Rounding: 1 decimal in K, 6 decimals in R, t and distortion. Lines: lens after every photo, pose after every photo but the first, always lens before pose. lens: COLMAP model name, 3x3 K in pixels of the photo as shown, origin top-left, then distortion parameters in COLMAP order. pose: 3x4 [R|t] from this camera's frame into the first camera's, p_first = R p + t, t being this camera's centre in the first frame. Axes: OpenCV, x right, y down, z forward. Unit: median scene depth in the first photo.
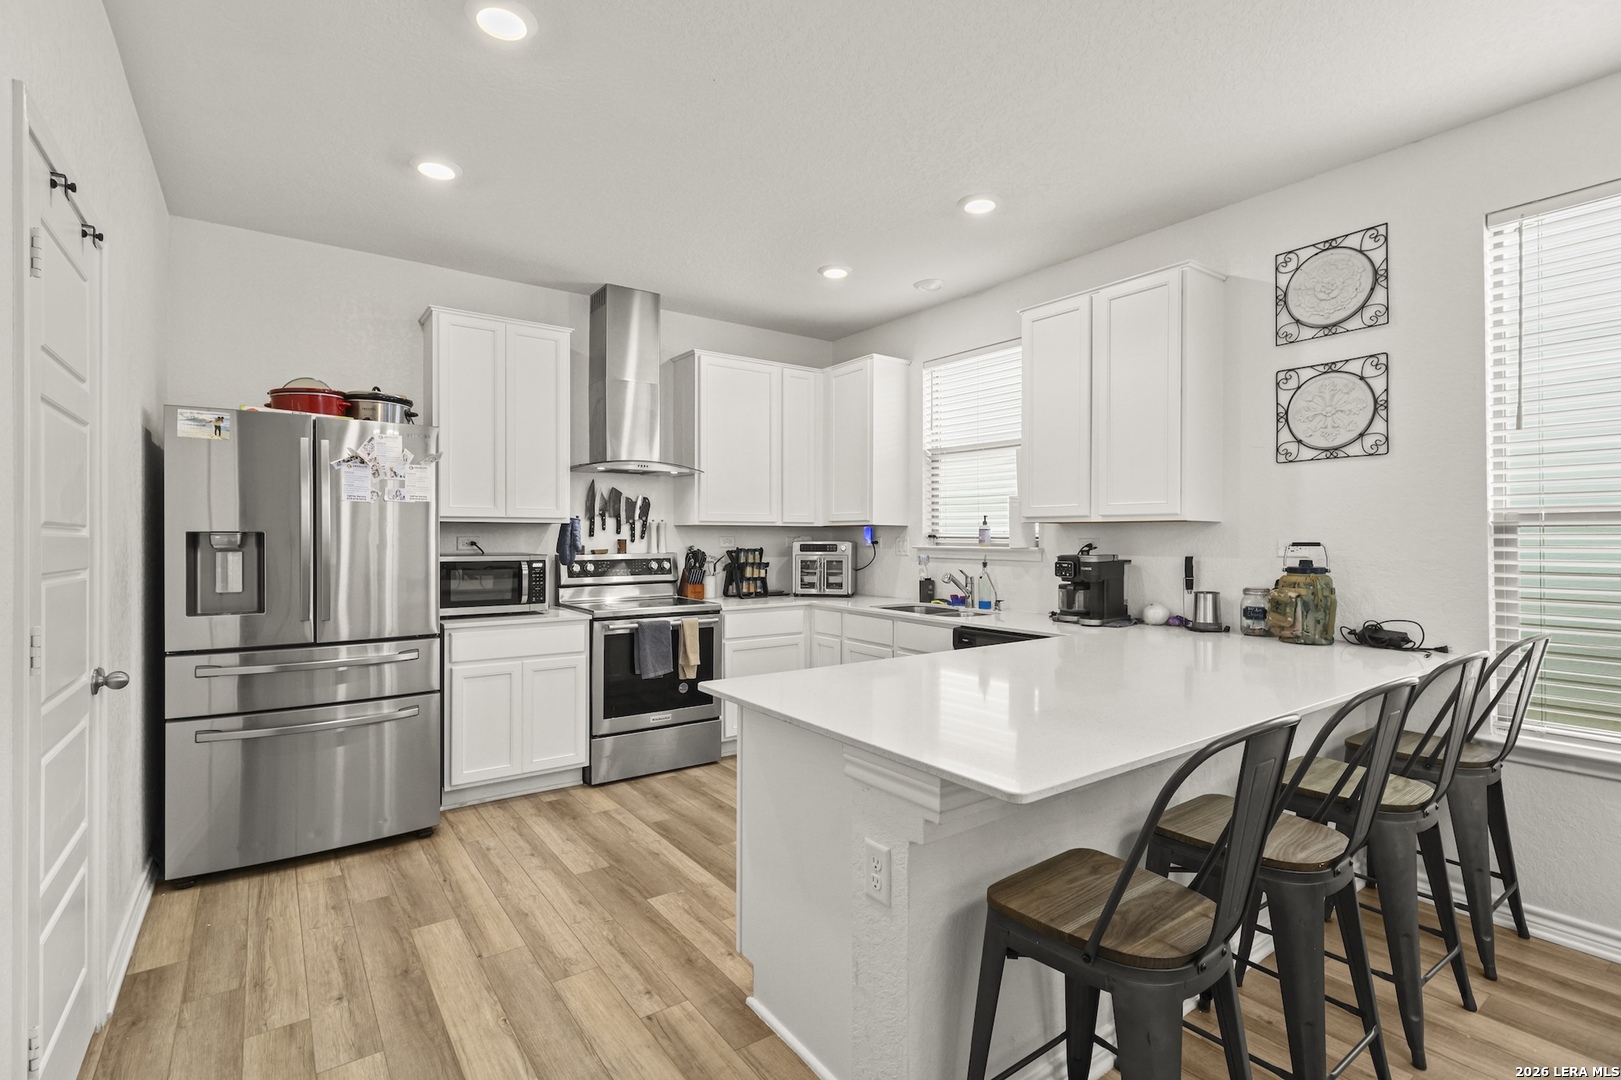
lens RADIAL K [[756.3, 0, 810.5], [0, 756.3, 540.0], [0, 0, 1]] dist [0.002252, -0.000022]
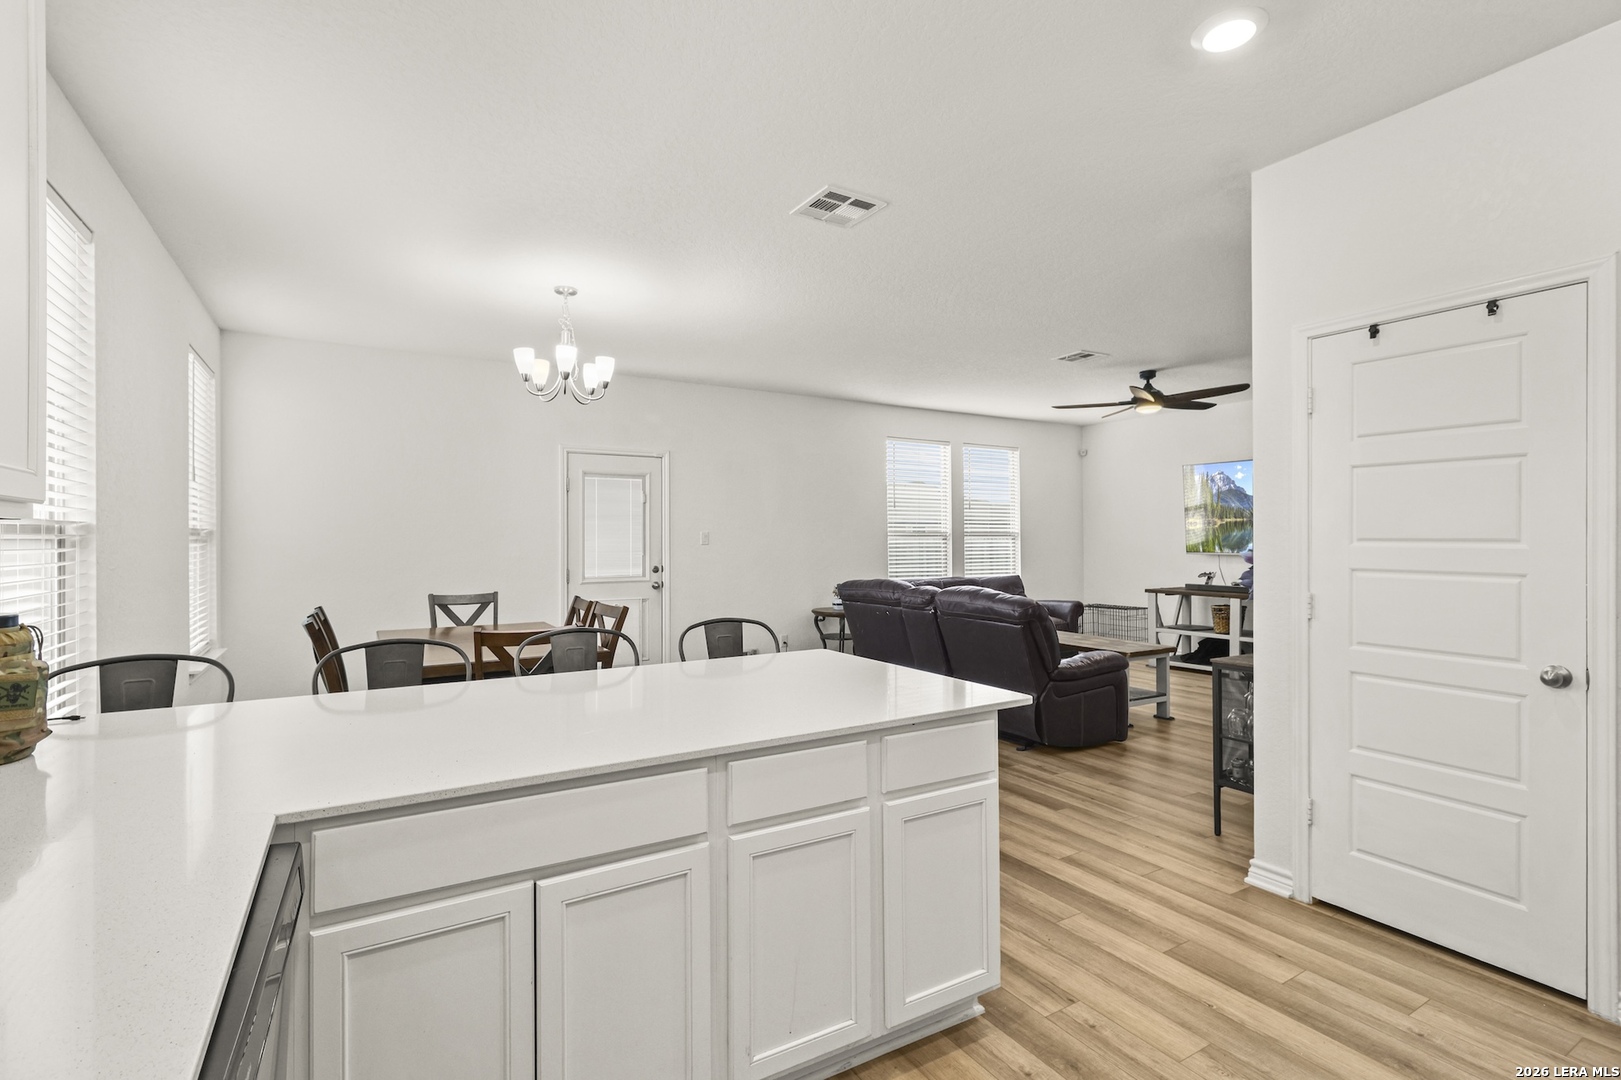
lens RADIAL K [[750.8, 0, 810.5], [0, 750.8, 540.0], [0, 0, 1]] dist [0.001546, 0.000107]
pose [[-0.996289, 0.001882, 0.086056, 0.033121], [0.002264, 0.999988, 0.004336, -0.013133], [-0.086047, 0.004515, -0.996281, 1.116824]]
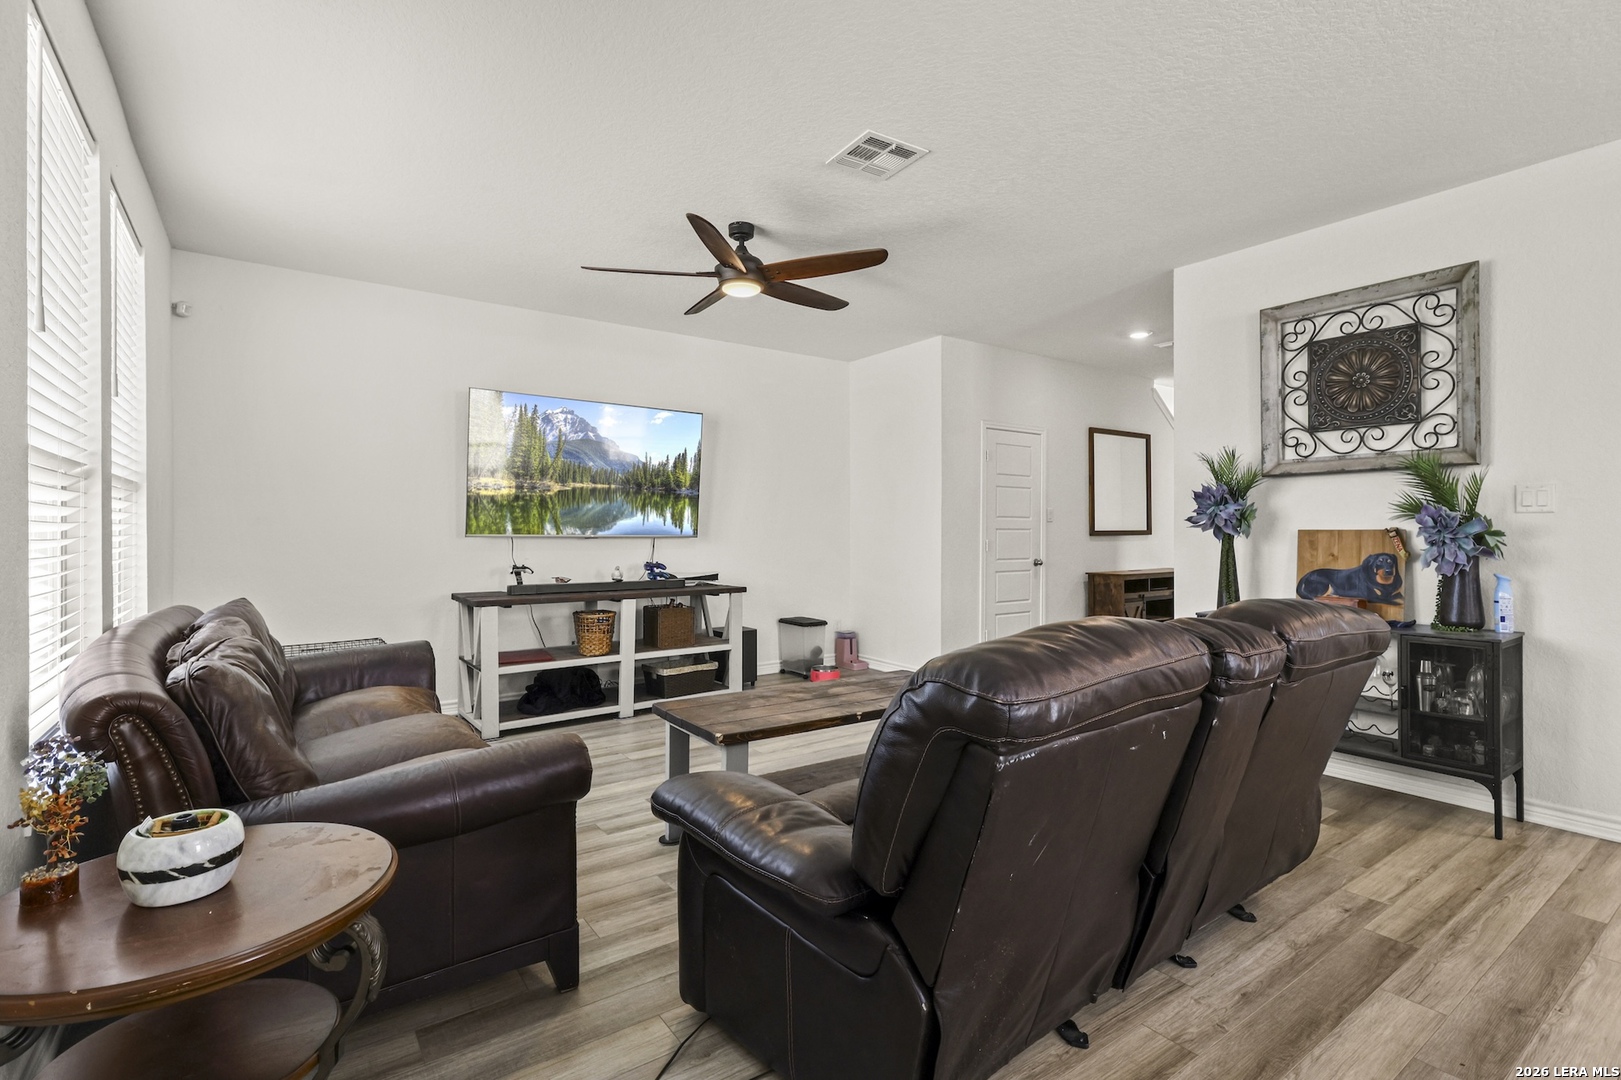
lens RADIAL K [[755.8, 0, 806.6], [0, 755.8, 525.0], [0, 0, 1]] dist [-0.000409, -0.000171]
pose [[-0.009813, -0.005736, -0.999935, 0.424995], [-0.004642, 0.999973, -0.005690, 0.022392], [0.999941, 0.004585, -0.009839, -0.518698]]
